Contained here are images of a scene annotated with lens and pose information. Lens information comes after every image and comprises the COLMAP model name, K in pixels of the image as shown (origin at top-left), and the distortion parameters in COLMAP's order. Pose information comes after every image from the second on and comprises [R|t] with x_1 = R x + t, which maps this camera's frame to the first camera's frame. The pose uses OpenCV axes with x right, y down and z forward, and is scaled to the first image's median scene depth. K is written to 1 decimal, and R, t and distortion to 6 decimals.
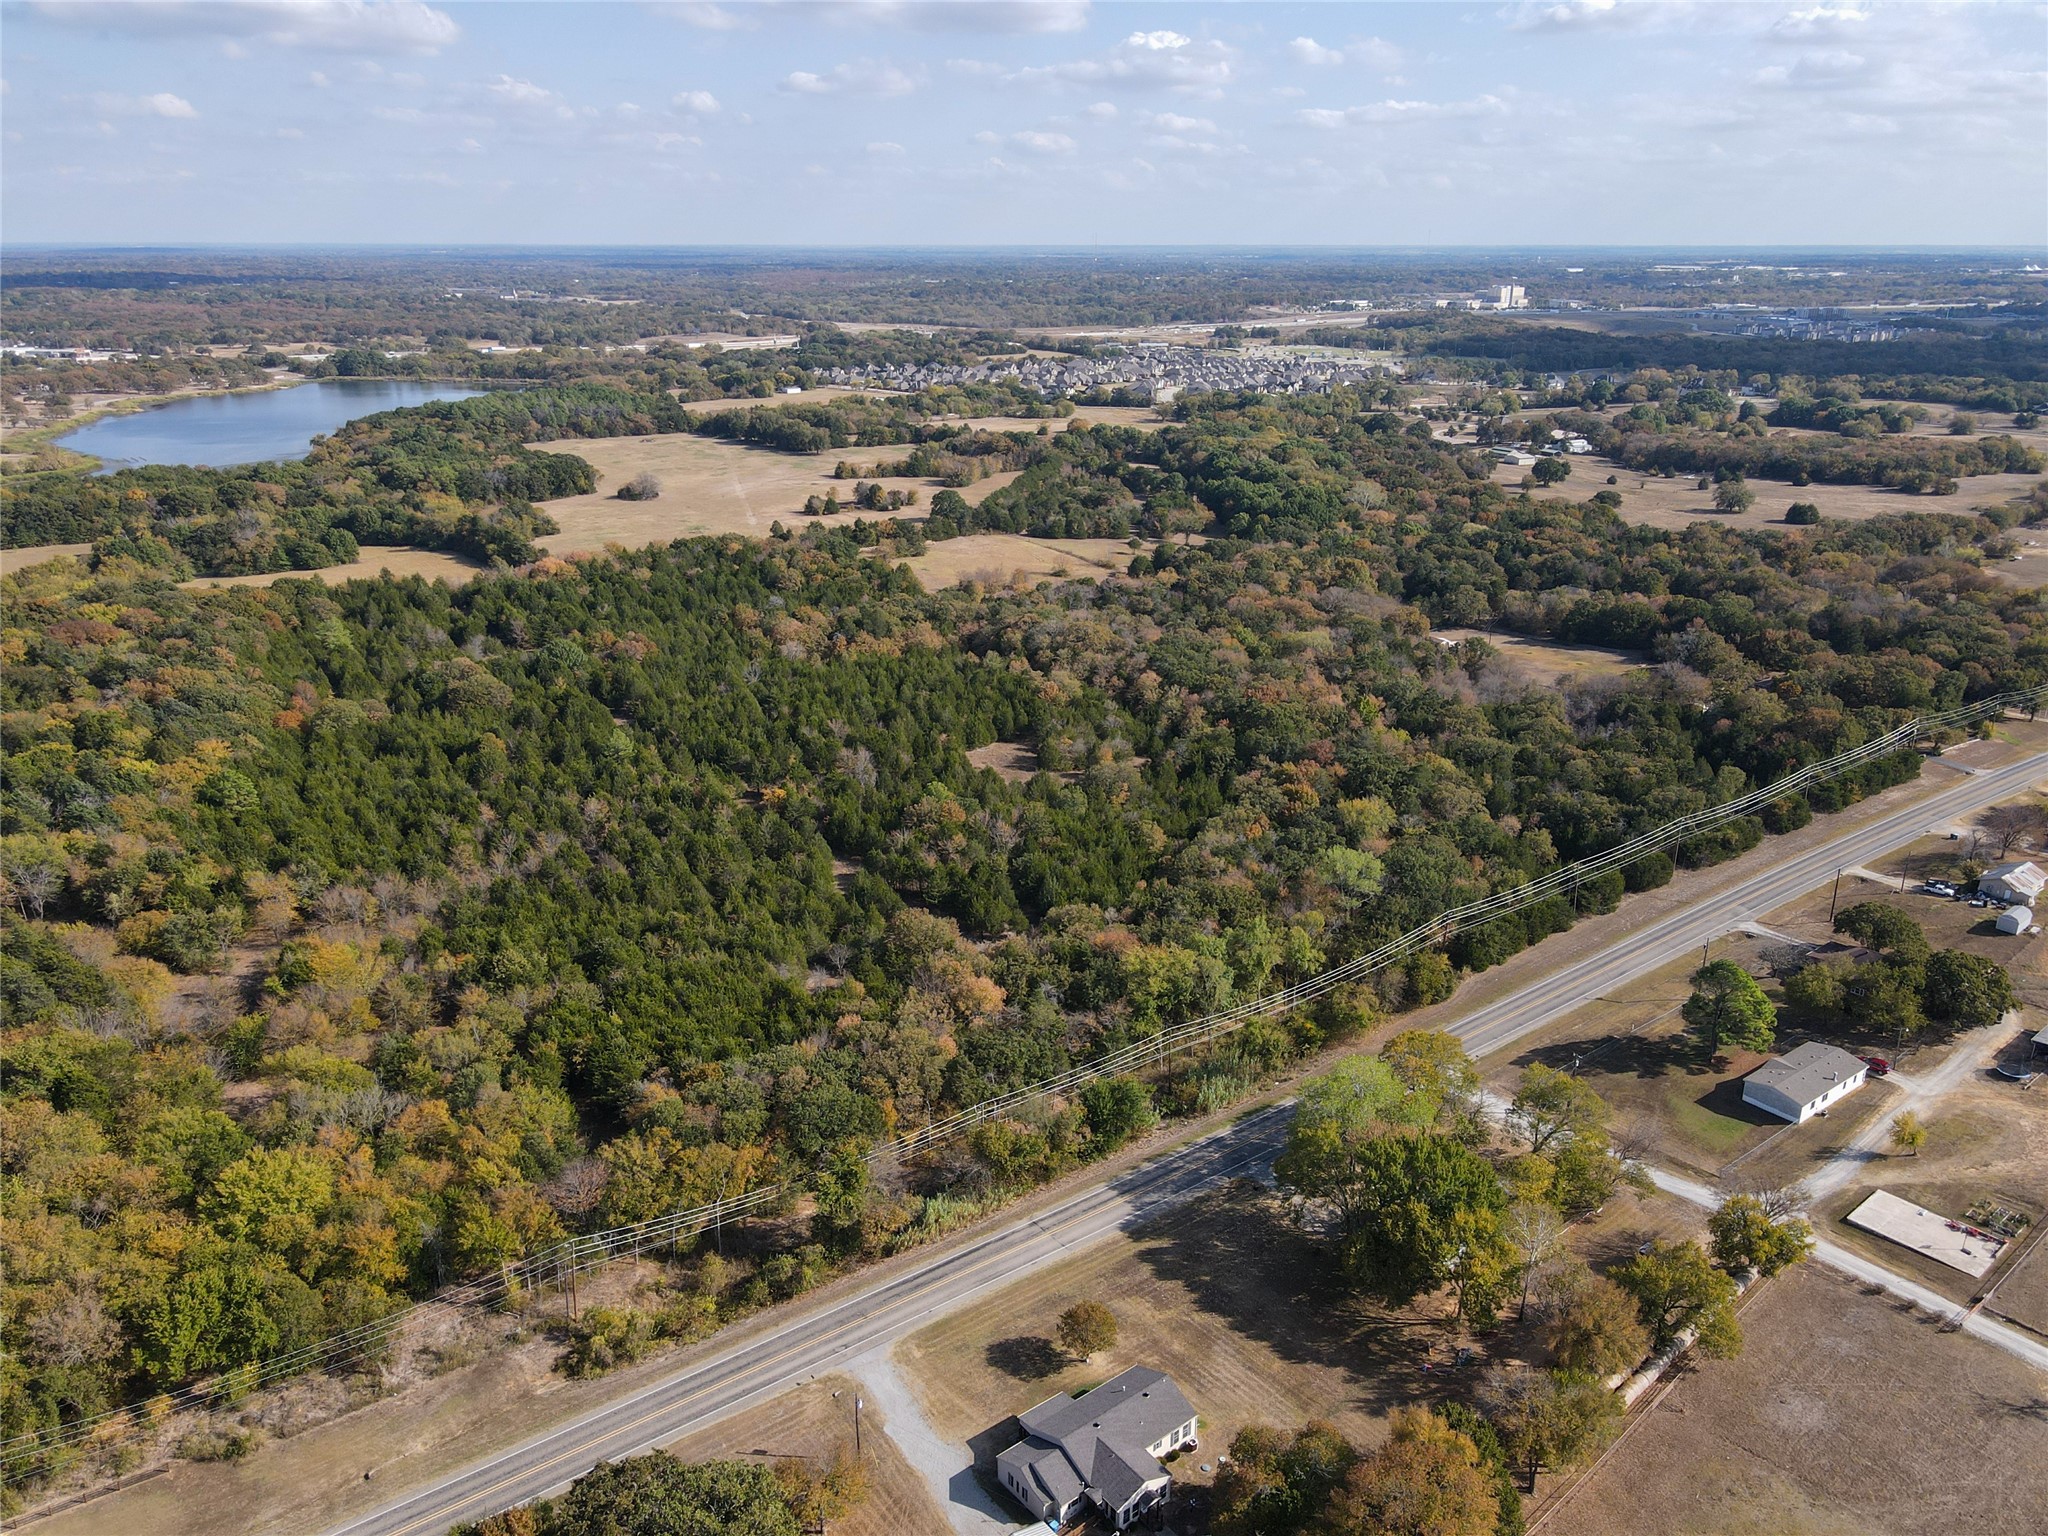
lens RADIAL K [[1506.3, 0, 1027.5], [0, 1506.3, 761.9], [0, 0, 1]] dist [0.005336, 0.016935]
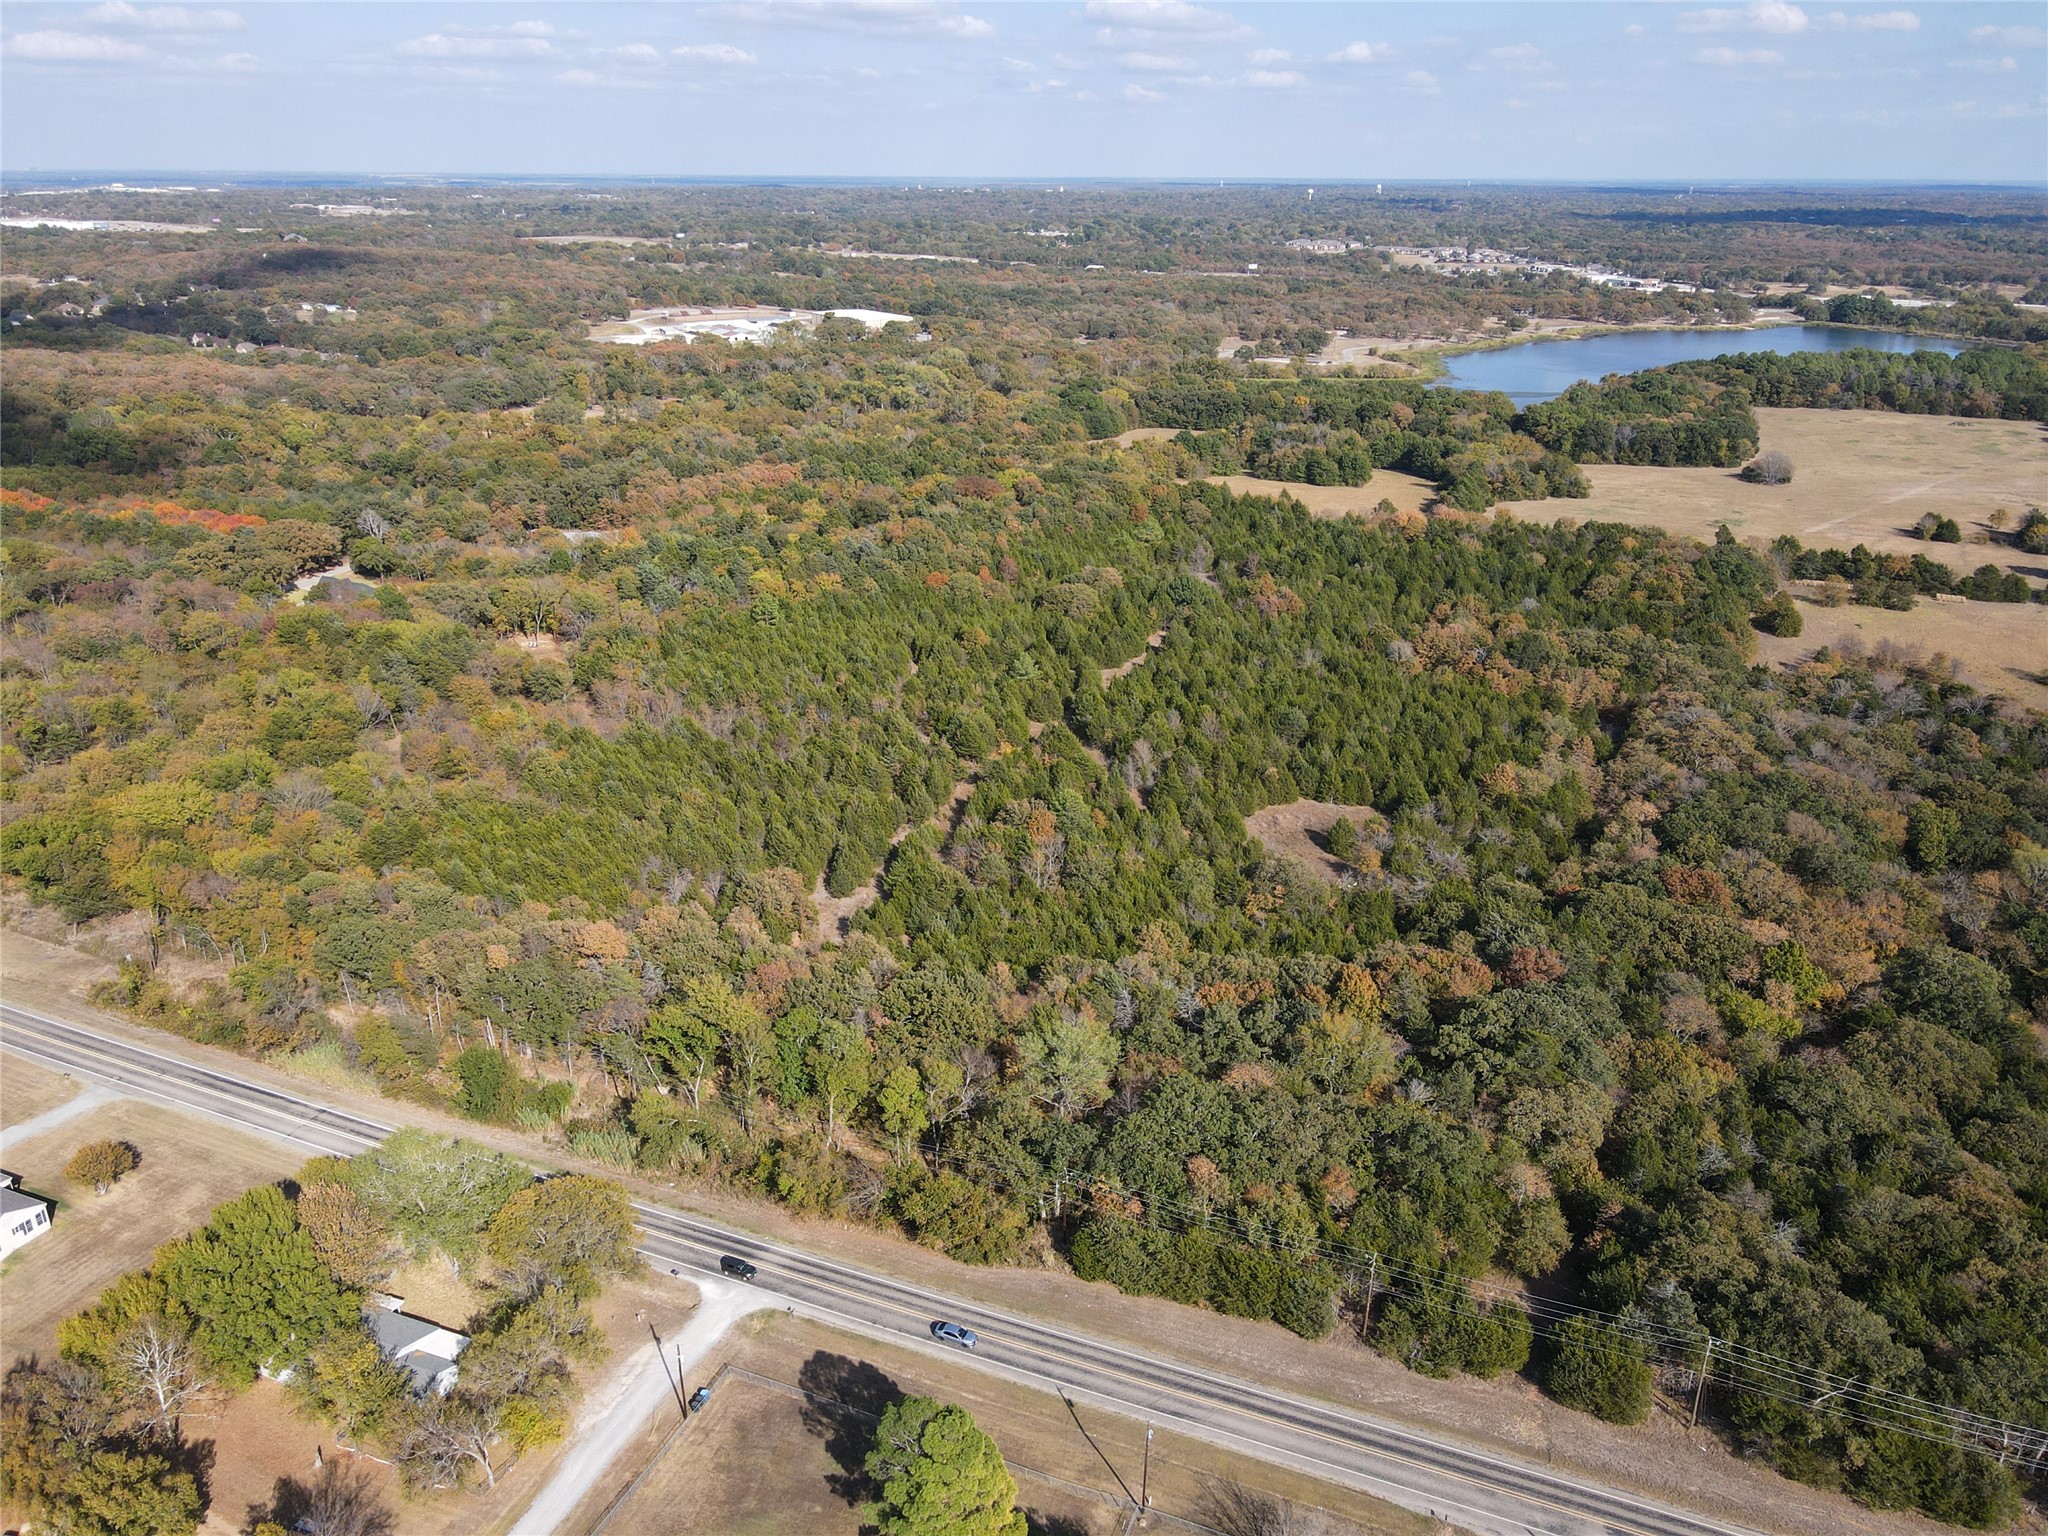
lens RADIAL K [[1506.3, 0, 1027.5], [0, 1506.3, 761.9], [0, 0, 1]] dist [0.005336, 0.016935]
pose [[0.500207, 0.318470, -0.805214, 0.543769], [-0.288759, 0.938030, 0.191619, -0.141211], [0.816340, 0.136664, 0.561171, 0.416059]]
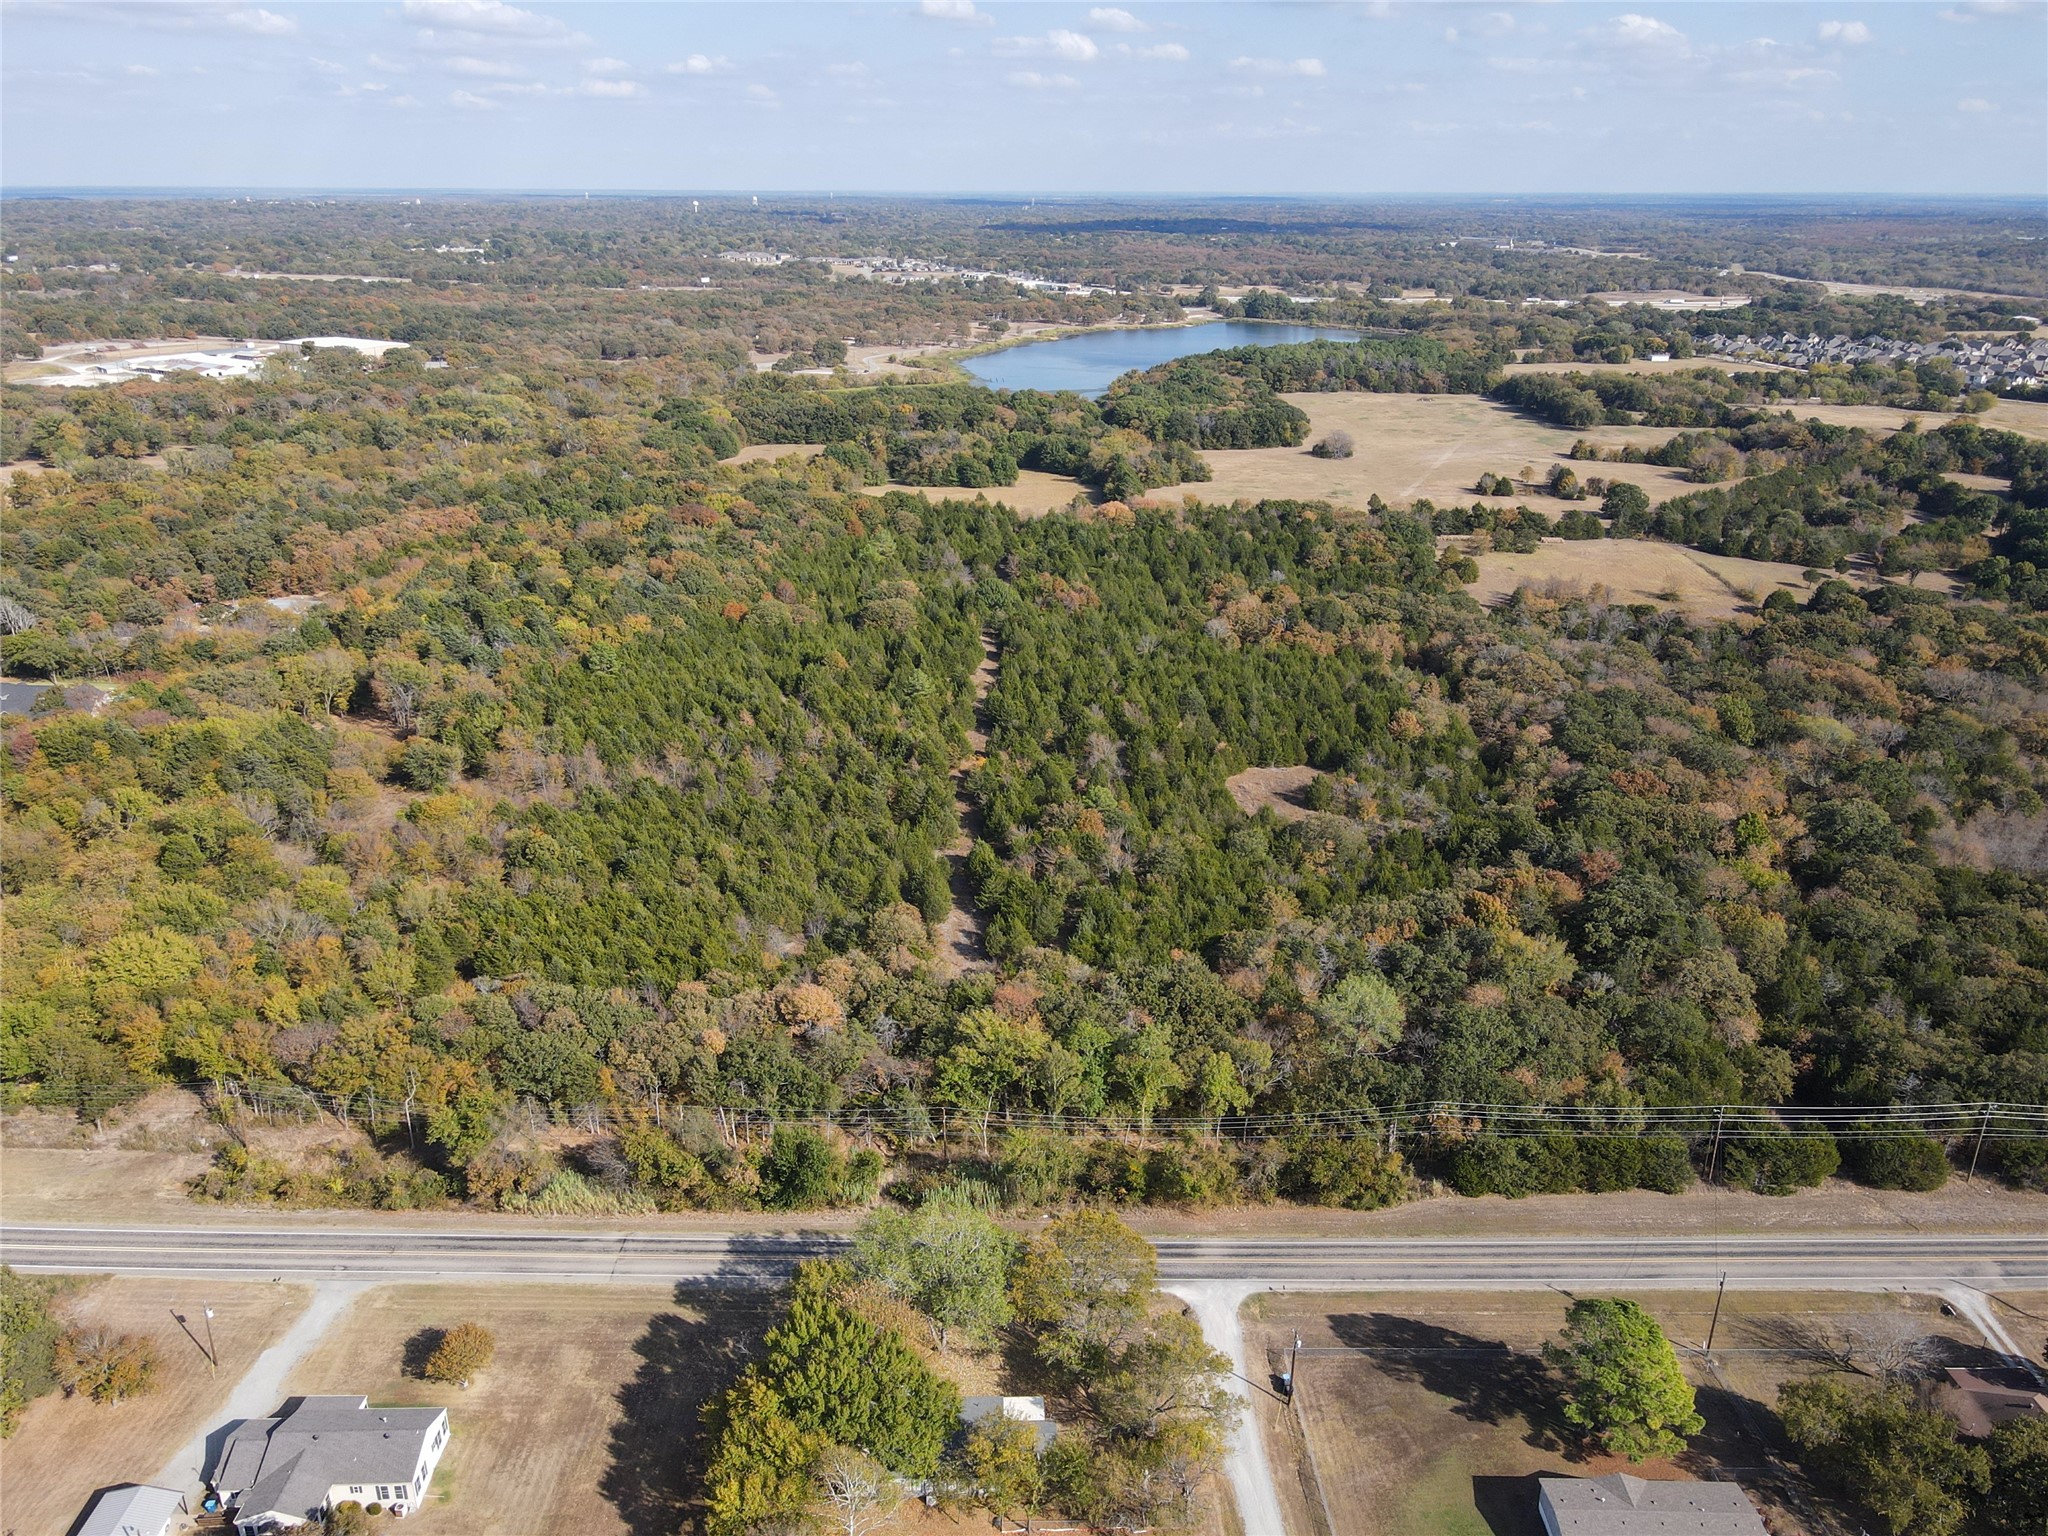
lens RADIAL K [[1506.3, 0, 1027.5], [0, 1506.3, 761.9], [0, 0, 1]] dist [0.005336, 0.016935]
pose [[0.796867, 0.218642, -0.563204, 0.359608], [-0.201721, 0.975008, 0.093098, -0.067047], [0.569484, 0.039424, 0.821057, 0.190421]]
